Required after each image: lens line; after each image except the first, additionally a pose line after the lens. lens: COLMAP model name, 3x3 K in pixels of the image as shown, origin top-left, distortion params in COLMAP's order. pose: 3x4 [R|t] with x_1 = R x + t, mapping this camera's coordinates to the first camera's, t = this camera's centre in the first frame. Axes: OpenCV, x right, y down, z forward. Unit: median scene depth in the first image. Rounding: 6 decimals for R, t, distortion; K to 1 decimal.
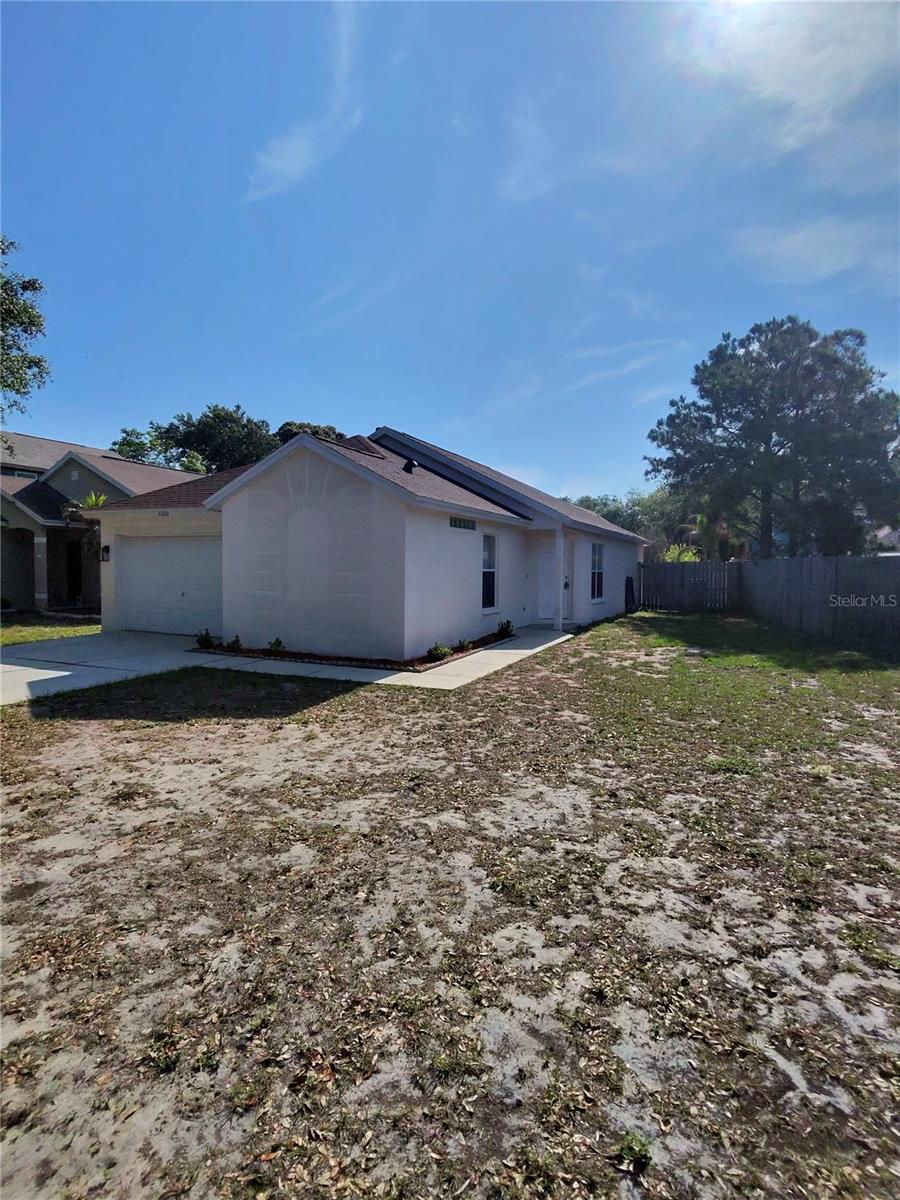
lens RADIAL K [[658.2, 0, 450.0], [0, 658.2, 600.0], [0, 0, 1]] dist [-0.002336, -0.000882]
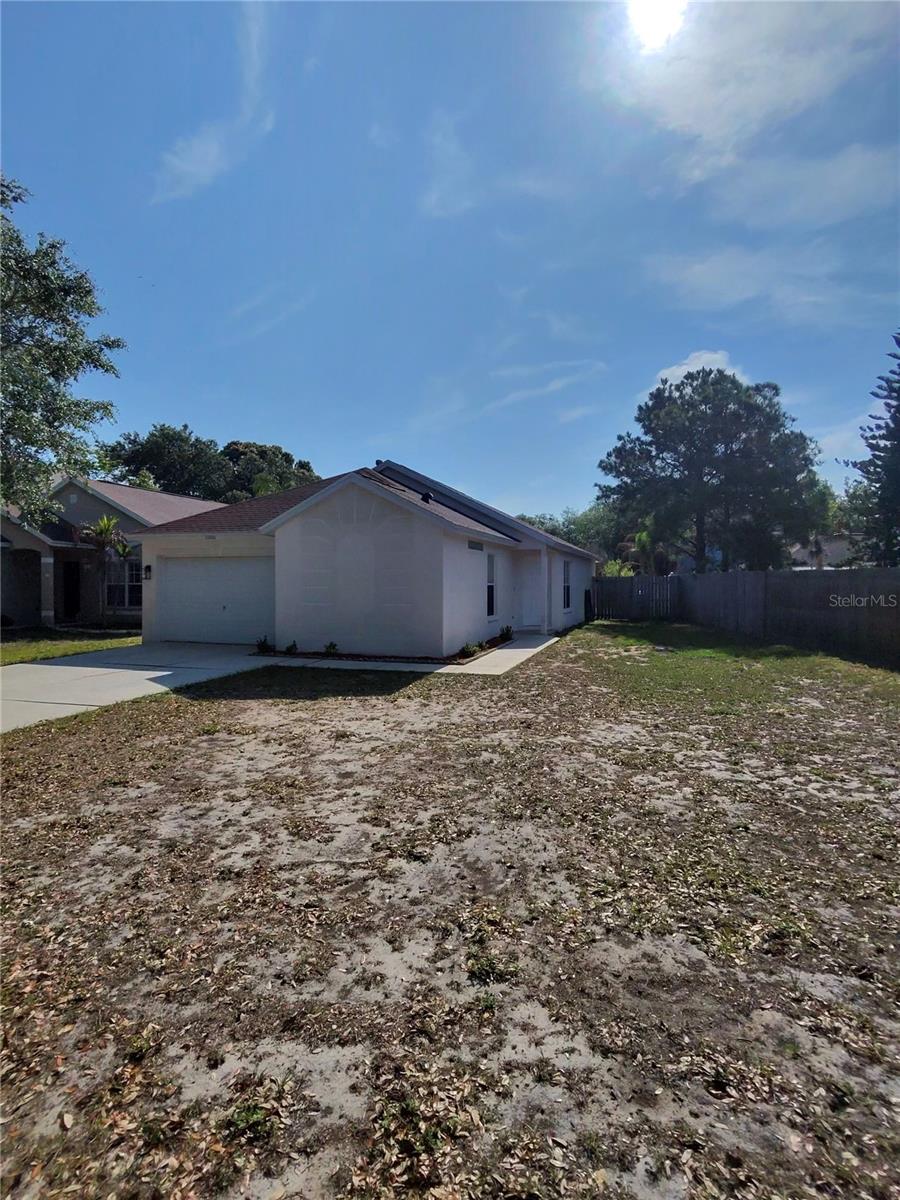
lens RADIAL K [[658.2, 0, 450.0], [0, 658.2, 600.0], [0, 0, 1]] dist [-0.002336, -0.000882]
pose [[0.994329, -0.011534, 0.105719, -0.130799], [0.014177, 0.999604, -0.024290, 0.010425], [-0.105397, 0.025651, 0.994099, -0.162727]]
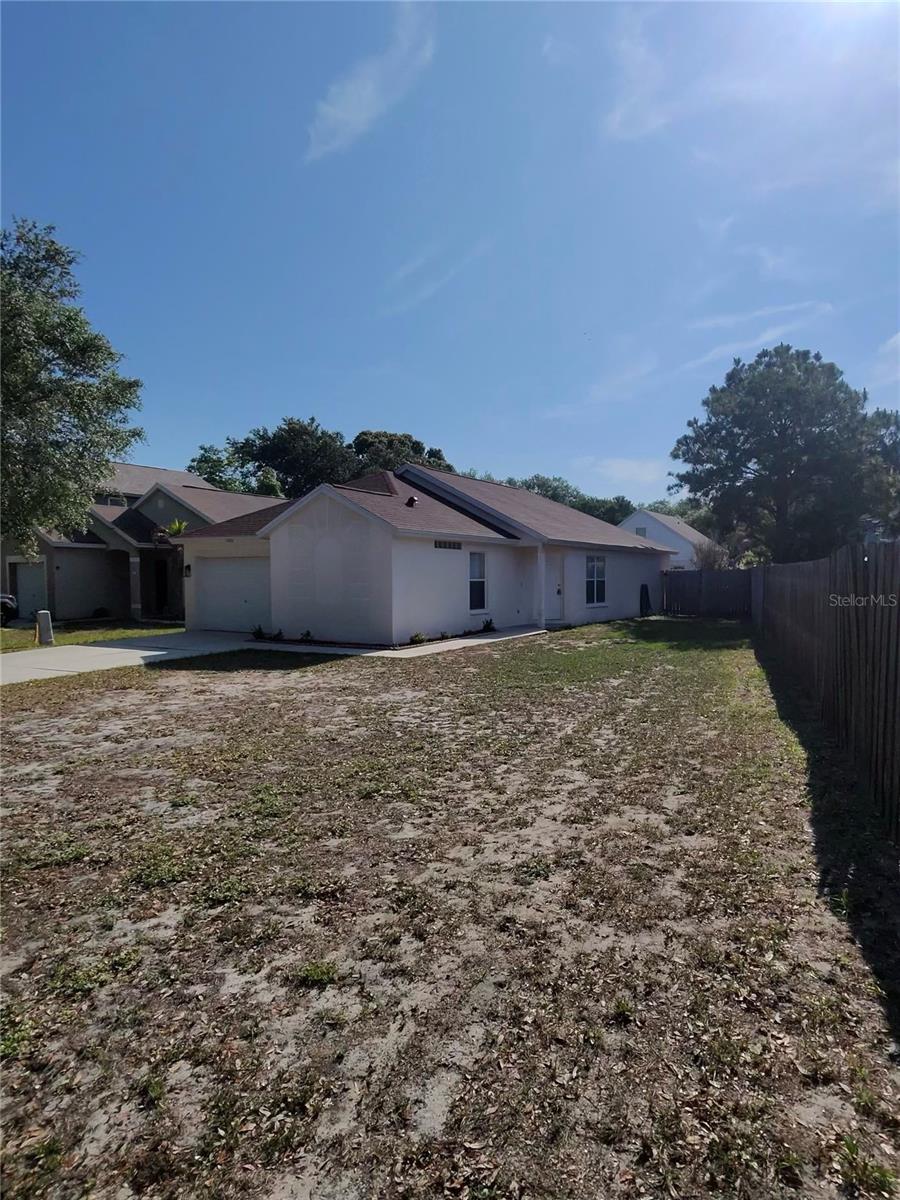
lens RADIAL K [[739.1, 0, 495.9], [0, 739.1, 615.5], [0, 0, 1]] dist [-0.004963, -0.000762]
pose [[0.996417, -0.008279, -0.084170, 0.200360], [0.008325, 0.999965, 0.000203, 0.021823], [0.084165, -0.000903, 0.996451, -0.393795]]
